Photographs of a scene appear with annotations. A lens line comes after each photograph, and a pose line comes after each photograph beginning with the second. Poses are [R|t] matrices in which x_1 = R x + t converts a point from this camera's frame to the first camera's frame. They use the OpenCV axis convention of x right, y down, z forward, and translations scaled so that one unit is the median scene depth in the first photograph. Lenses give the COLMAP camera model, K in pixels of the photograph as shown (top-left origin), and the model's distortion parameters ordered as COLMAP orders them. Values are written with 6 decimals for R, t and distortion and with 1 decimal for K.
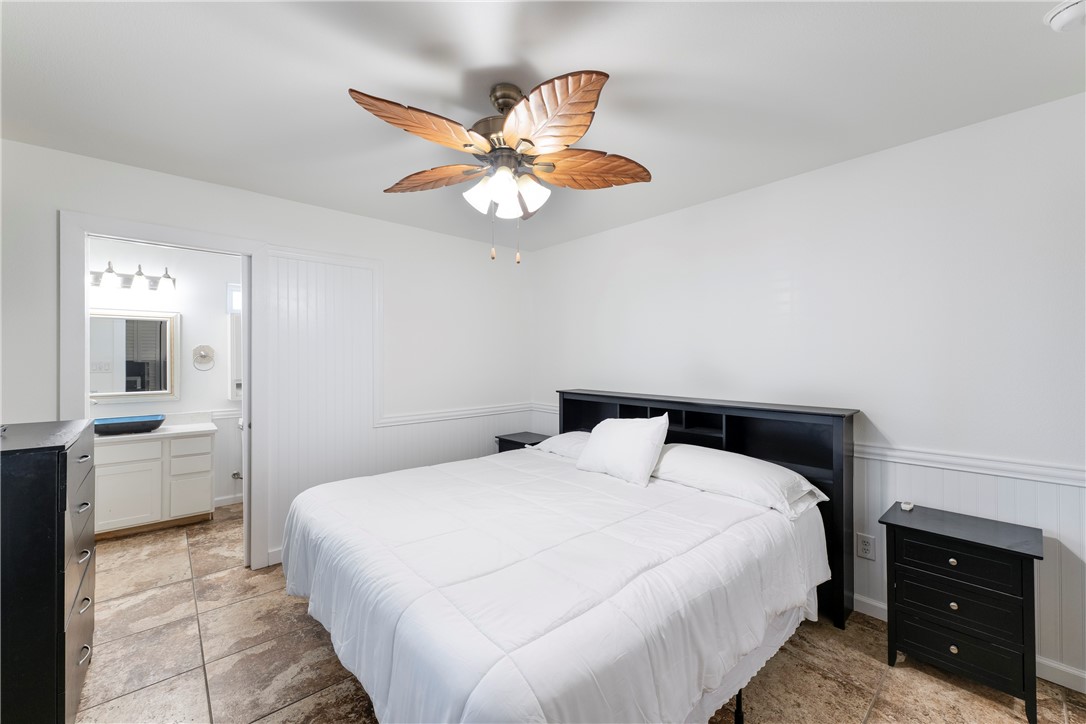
lens RADIAL K [[428.7, 0, 538.7], [0, 428.7, 353.4], [0, 0, 1]] dist [-0.000596, 0.000007]
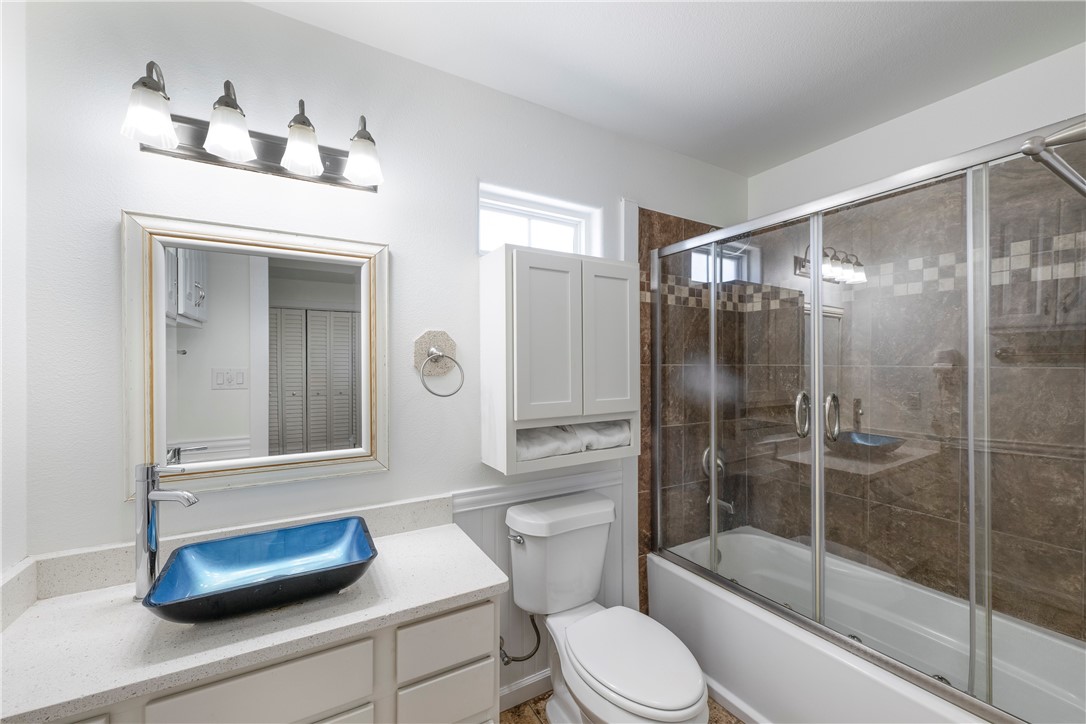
lens RADIAL K [[428.7, 0, 538.7], [0, 428.7, 353.4], [0, 0, 1]] dist [-0.000596, 0.000007]
pose [[0.980286, -0.005780, -0.197498, -0.633674], [0.006952, 0.999962, 0.005243, 0.000449], [0.197460, -0.006513, 0.980289, 0.652540]]
